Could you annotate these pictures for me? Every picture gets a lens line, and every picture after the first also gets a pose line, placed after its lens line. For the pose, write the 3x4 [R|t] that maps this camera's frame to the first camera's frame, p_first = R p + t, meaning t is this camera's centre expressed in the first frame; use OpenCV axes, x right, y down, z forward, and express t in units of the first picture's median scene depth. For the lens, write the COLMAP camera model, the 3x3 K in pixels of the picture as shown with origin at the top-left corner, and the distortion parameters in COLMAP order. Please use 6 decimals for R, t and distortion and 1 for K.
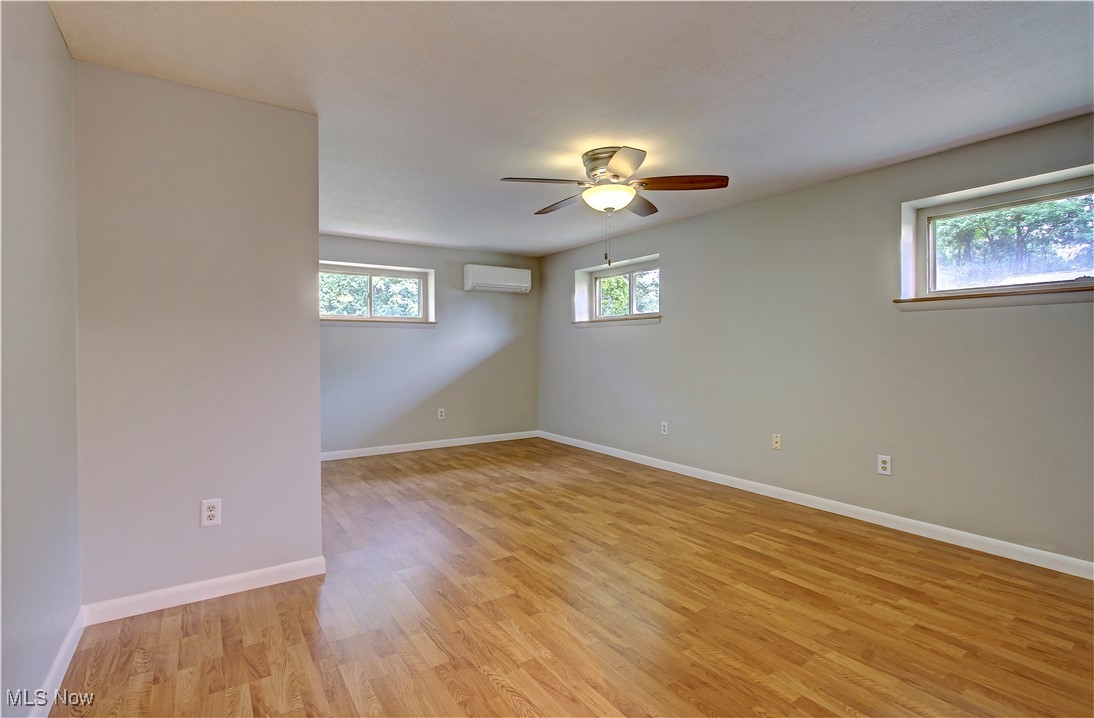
lens RADIAL K [[510.2, 0, 537.1], [0, 510.2, 352.8], [0, 0, 1]] dist [-0.014791, 0.001682]
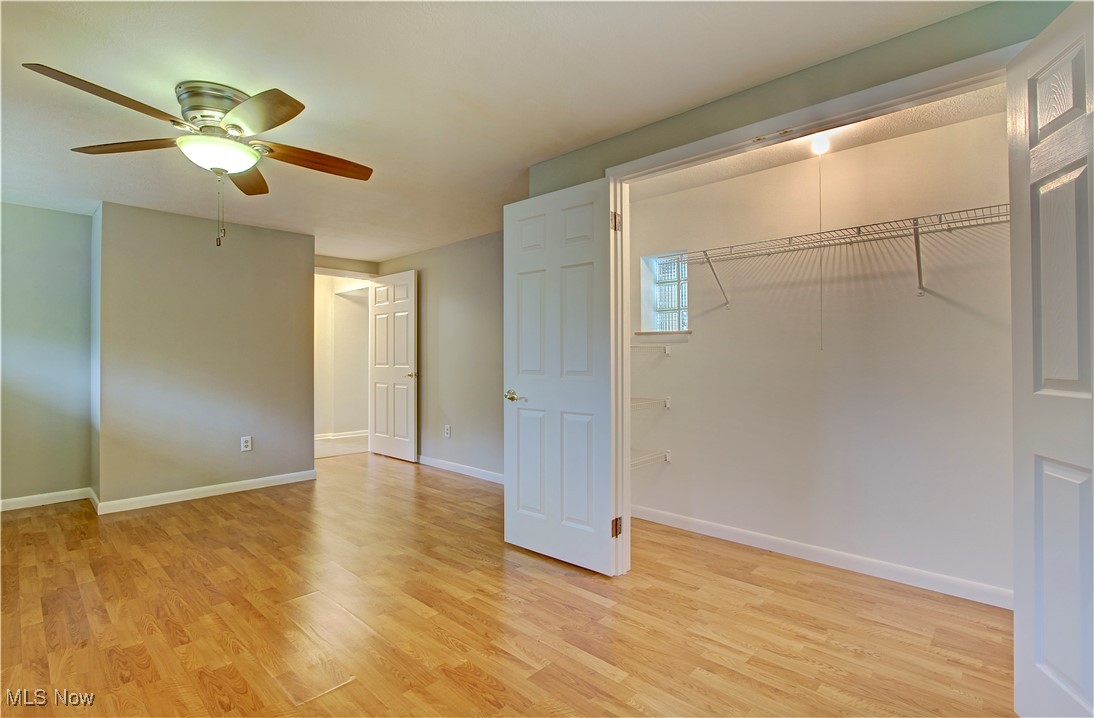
lens RADIAL K [[510.2, 0, 537.1], [0, 510.2, 352.8], [0, 0, 1]] dist [-0.014791, 0.001682]
pose [[-0.973913, -0.002445, -0.226909, -0.143096], [-0.001846, 0.999994, -0.002855, -0.014547], [0.226915, -0.002361, -0.973912, 1.828761]]
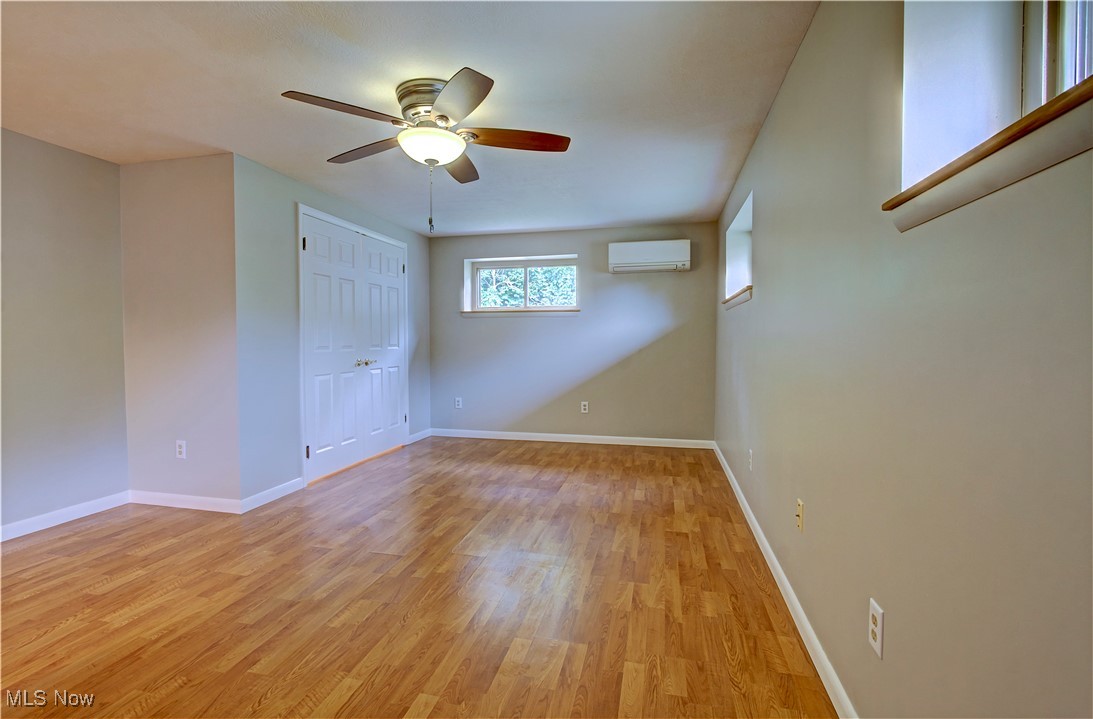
lens RADIAL K [[509.8, 0, 536.6], [0, 509.8, 353.3], [0, 0, 1]] dist [-0.014791, 0.001682]
pose [[0.680782, 0.021086, -0.732183, 0.844303], [-0.005820, 0.999710, 0.023380, -0.001251], [0.732463, -0.011656, 0.680707, 0.575307]]
